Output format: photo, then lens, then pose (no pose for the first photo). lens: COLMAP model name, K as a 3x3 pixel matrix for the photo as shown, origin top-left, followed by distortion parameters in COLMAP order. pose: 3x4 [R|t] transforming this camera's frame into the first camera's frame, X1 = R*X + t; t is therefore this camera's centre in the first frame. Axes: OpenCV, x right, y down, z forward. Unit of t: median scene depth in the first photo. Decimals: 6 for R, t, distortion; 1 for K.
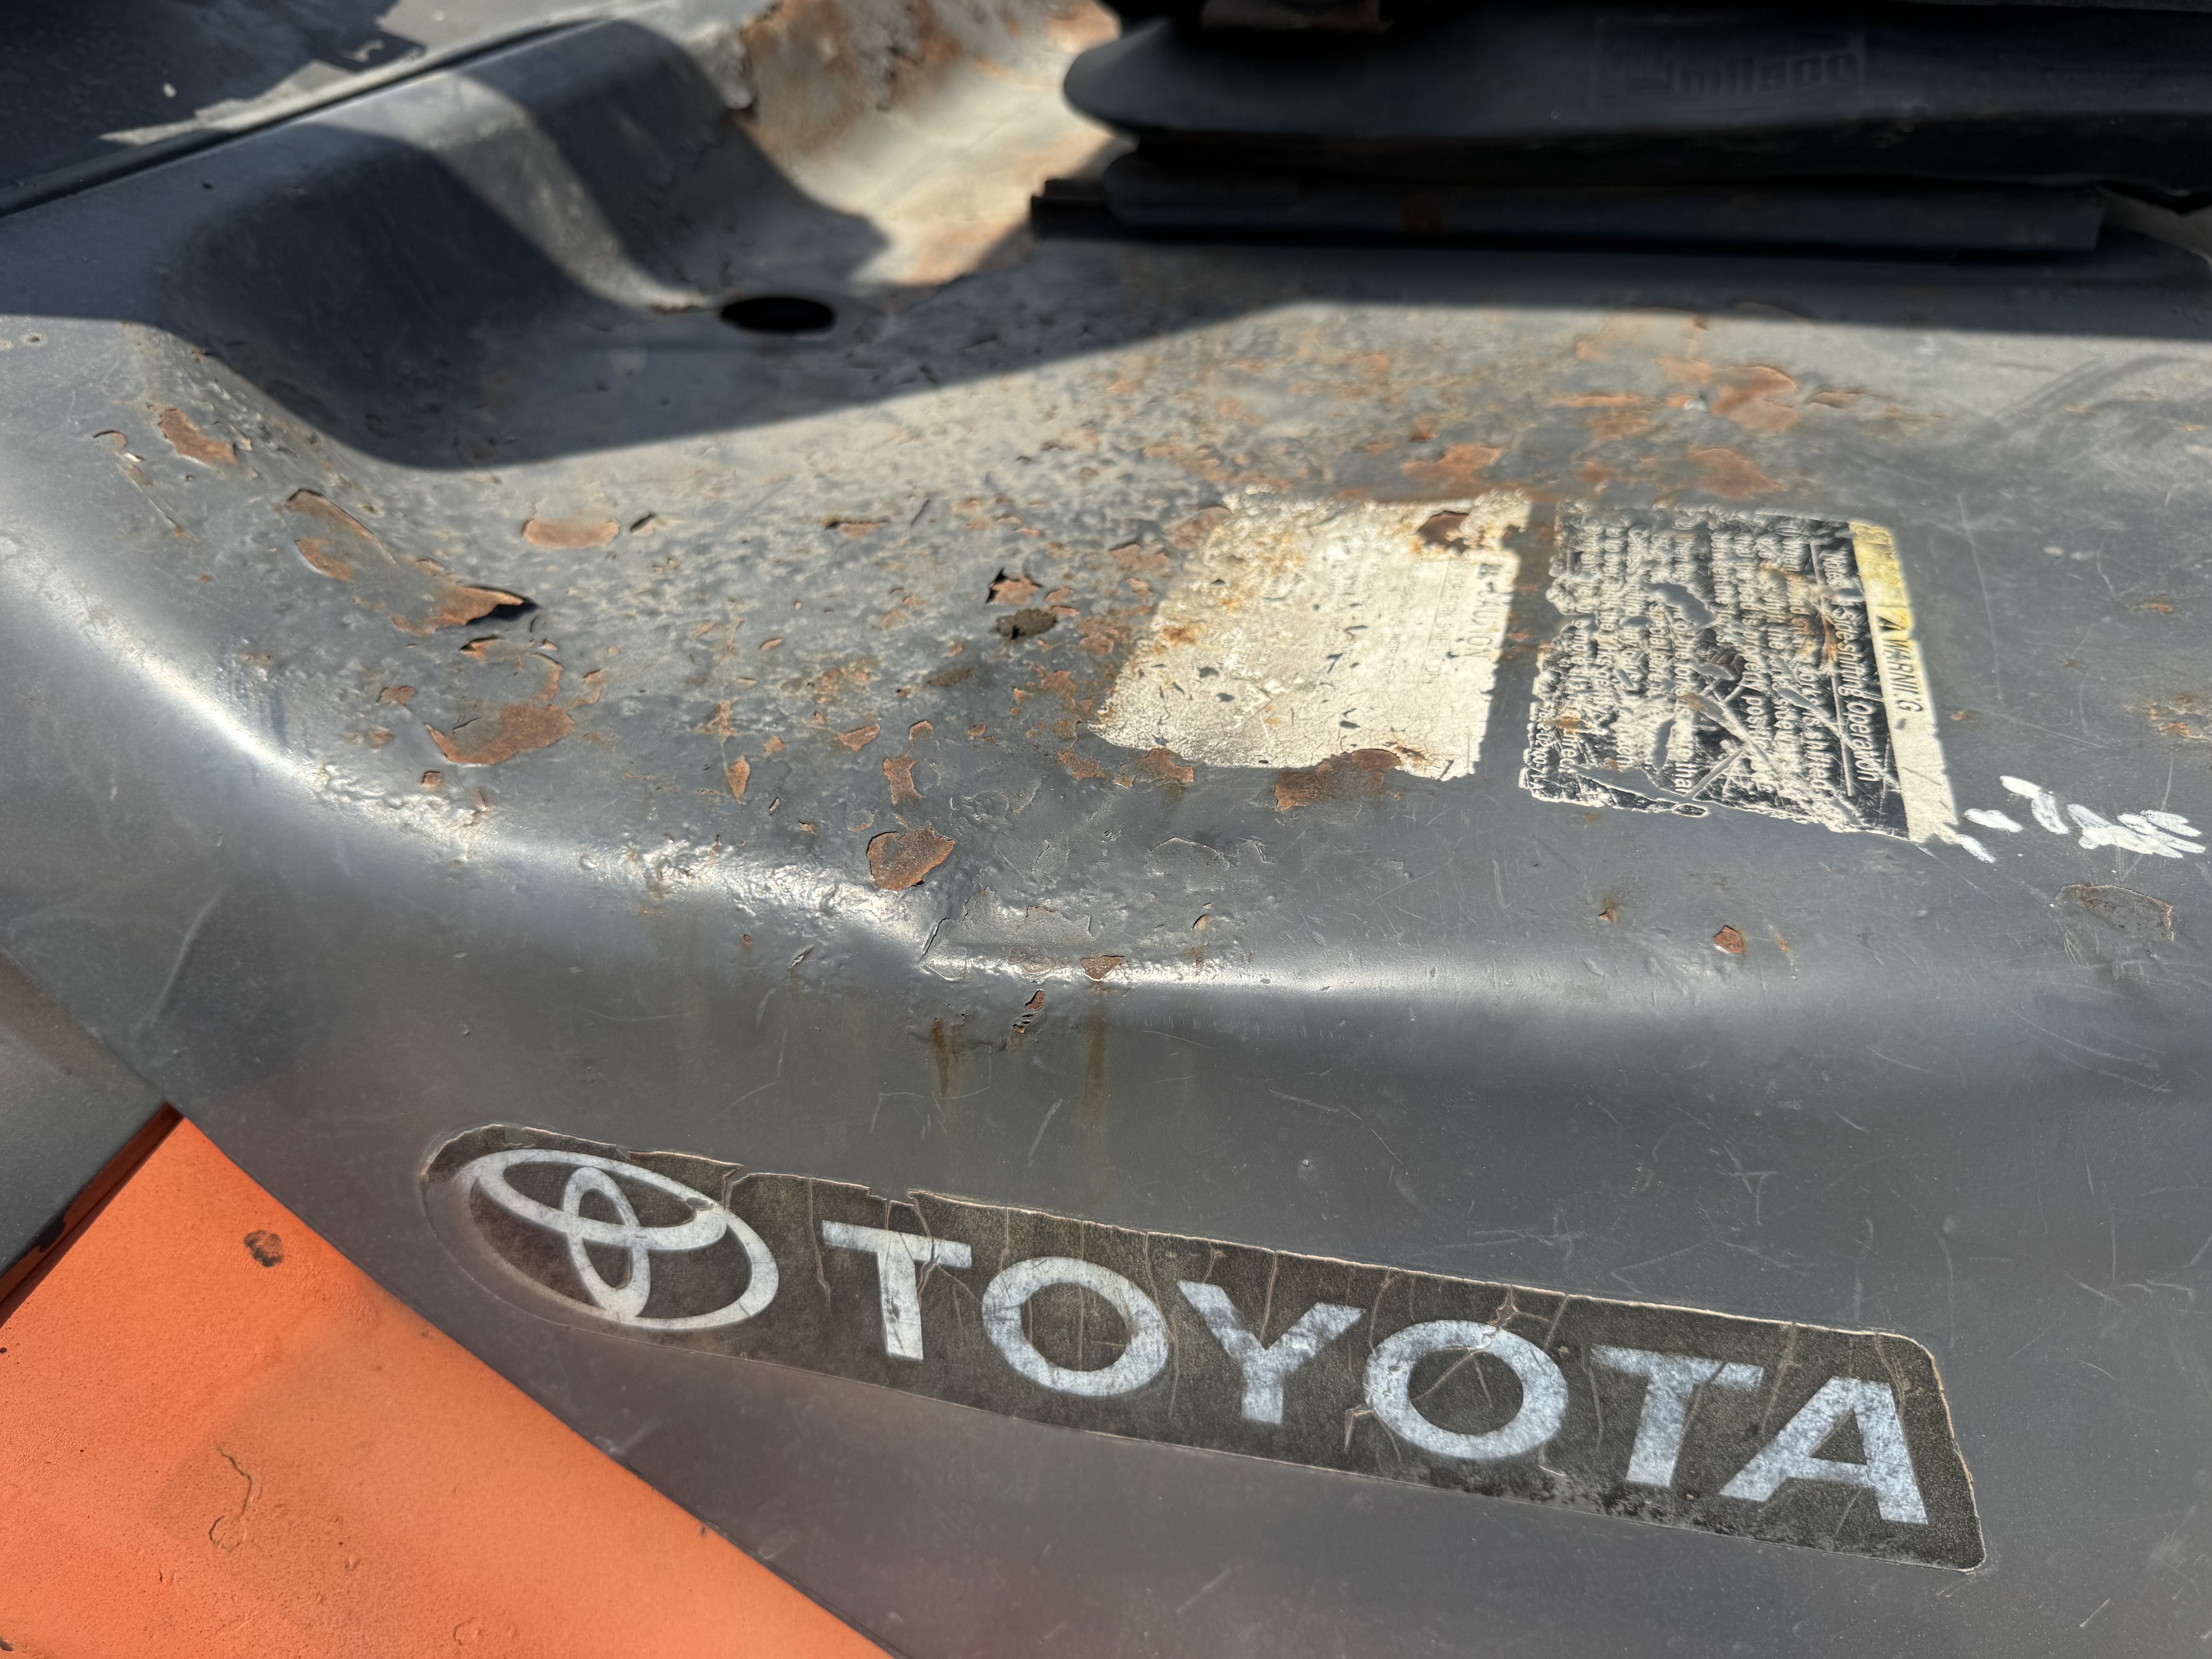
lens RADIAL K [[1565.2, 0, 1113.1], [0, 1565.2, 831.8], [0, 0, 1]] dist [-0.001658, -0.006873]
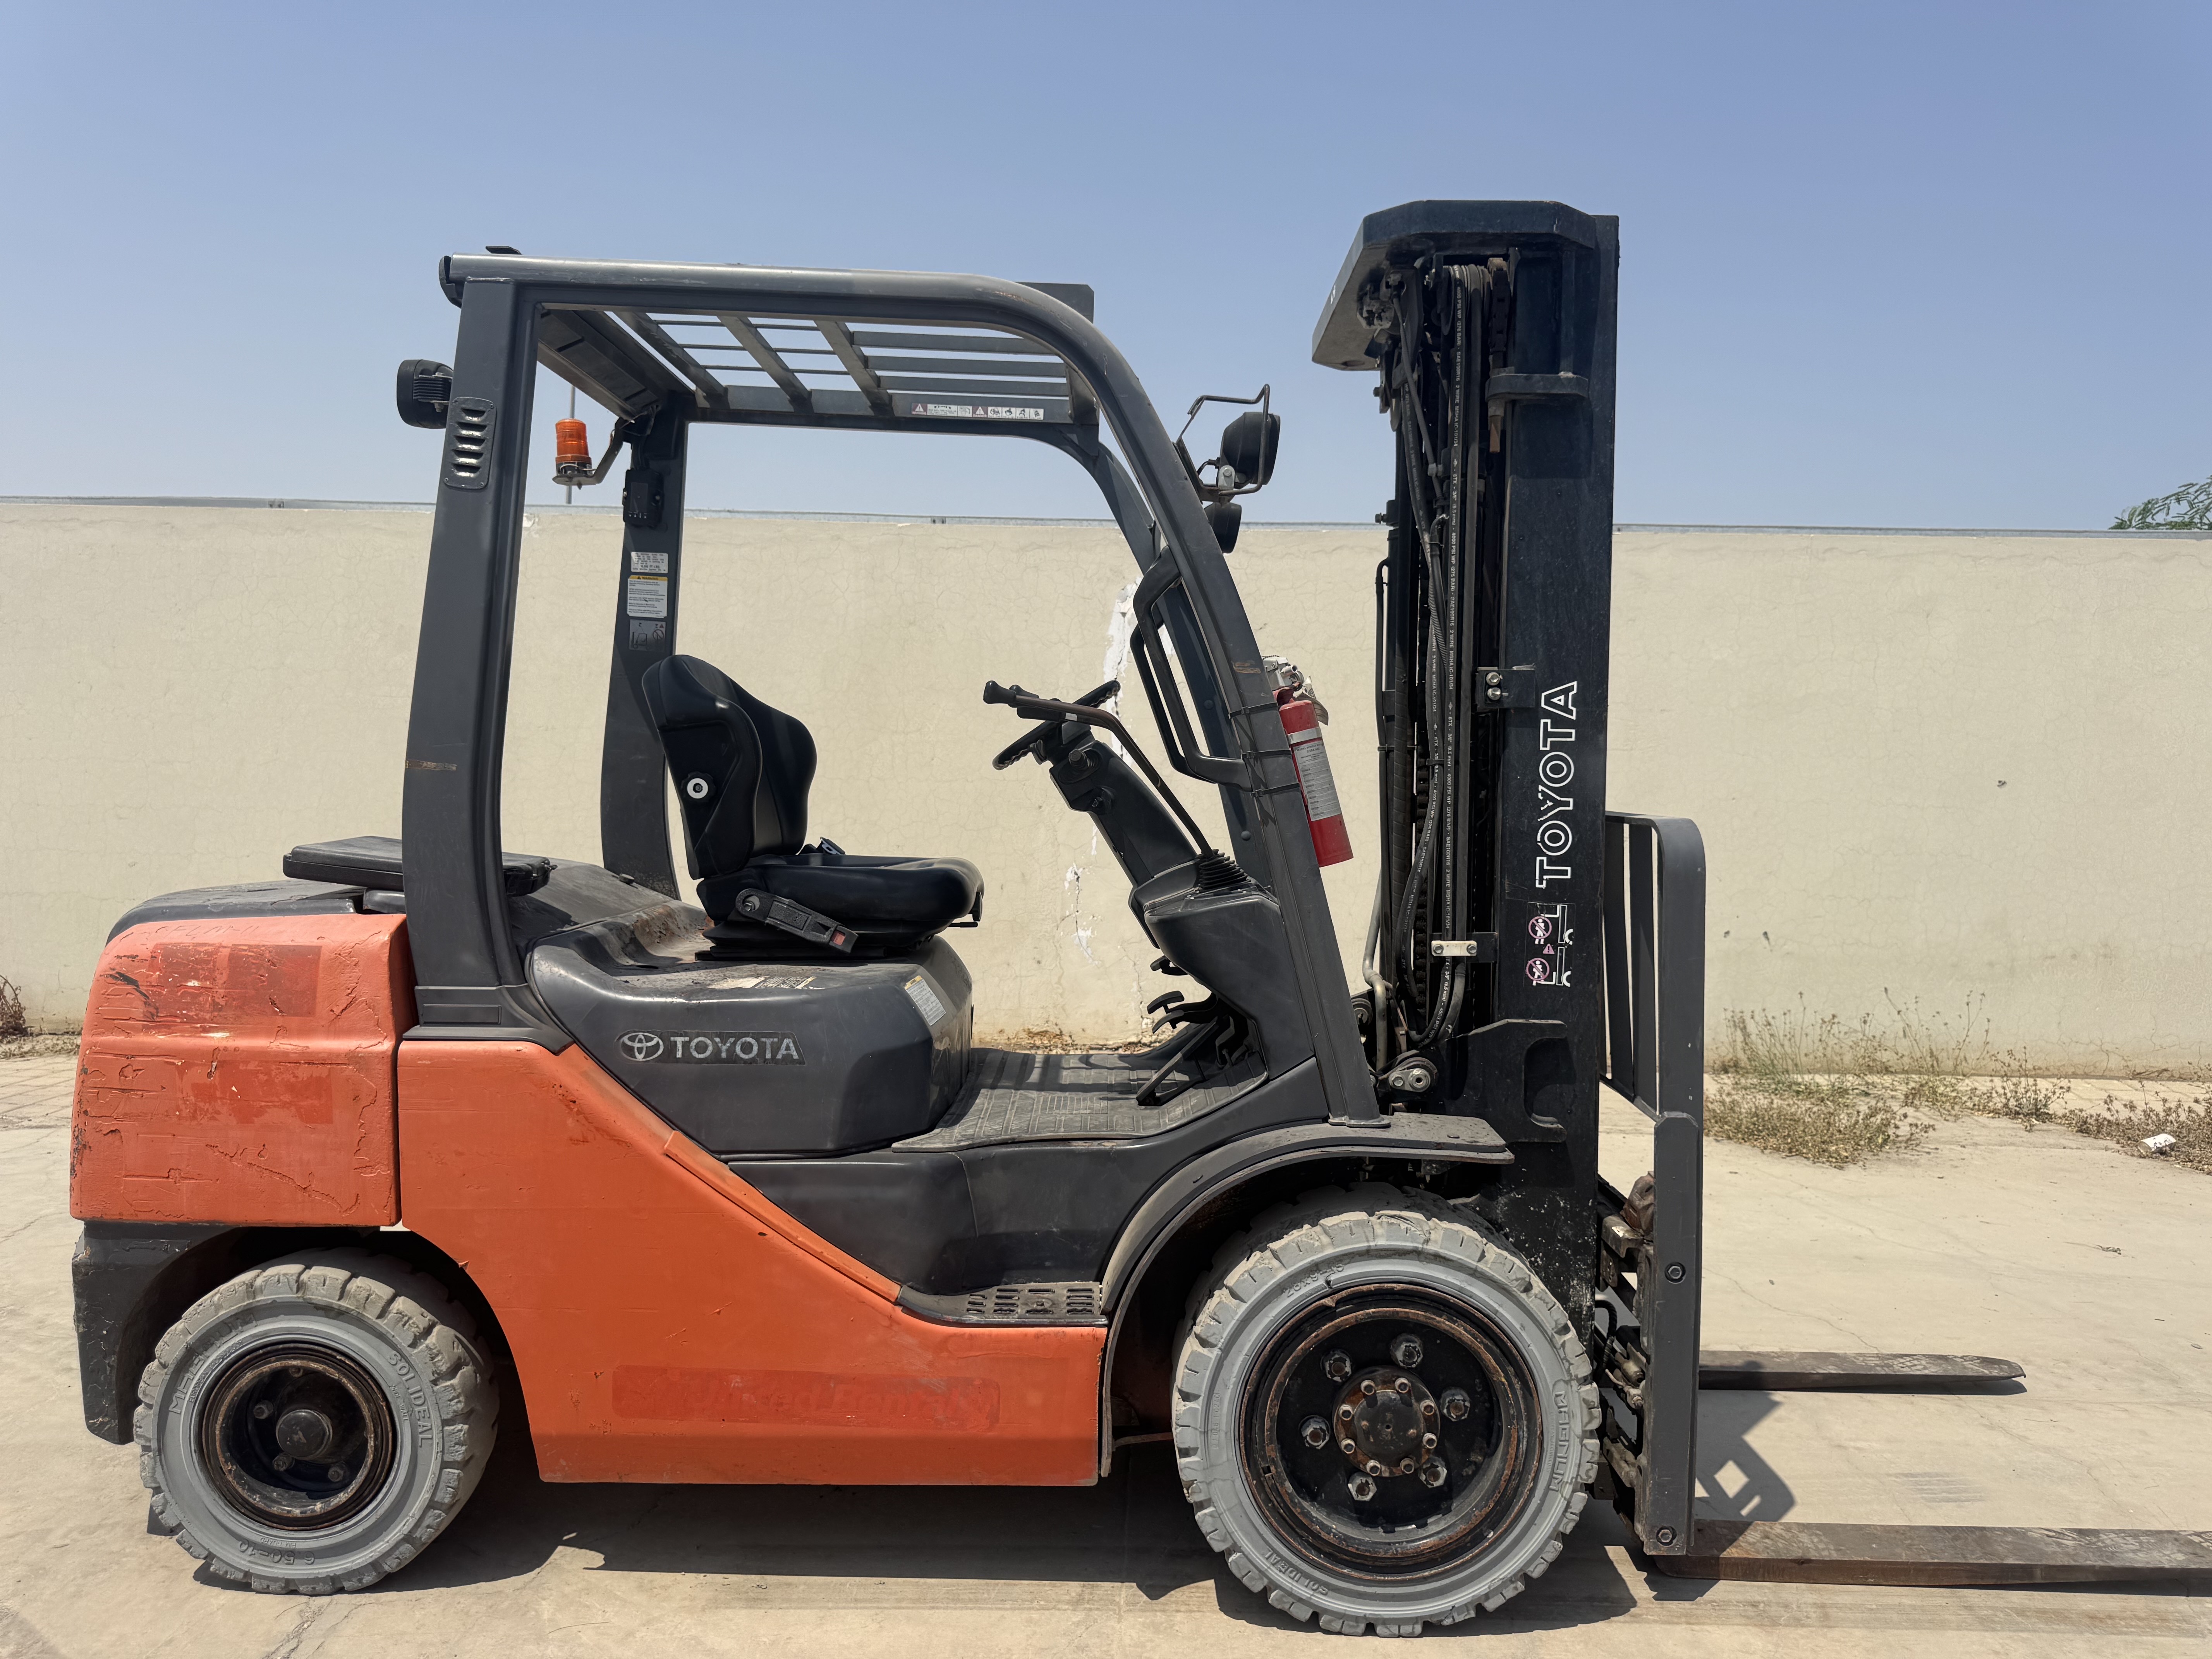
lens RADIAL K [[1566.1, 0, 1074.7], [0, 1566.1, 840.6], [0, 0, 1]] dist [0.035377, -0.004297]
pose [[0.980344, 0.026165, 0.195555, 0.264351], [0.084349, 0.840440, -0.535300, 4.081904], [-0.178359, 0.541273, 0.821713, -6.915405]]
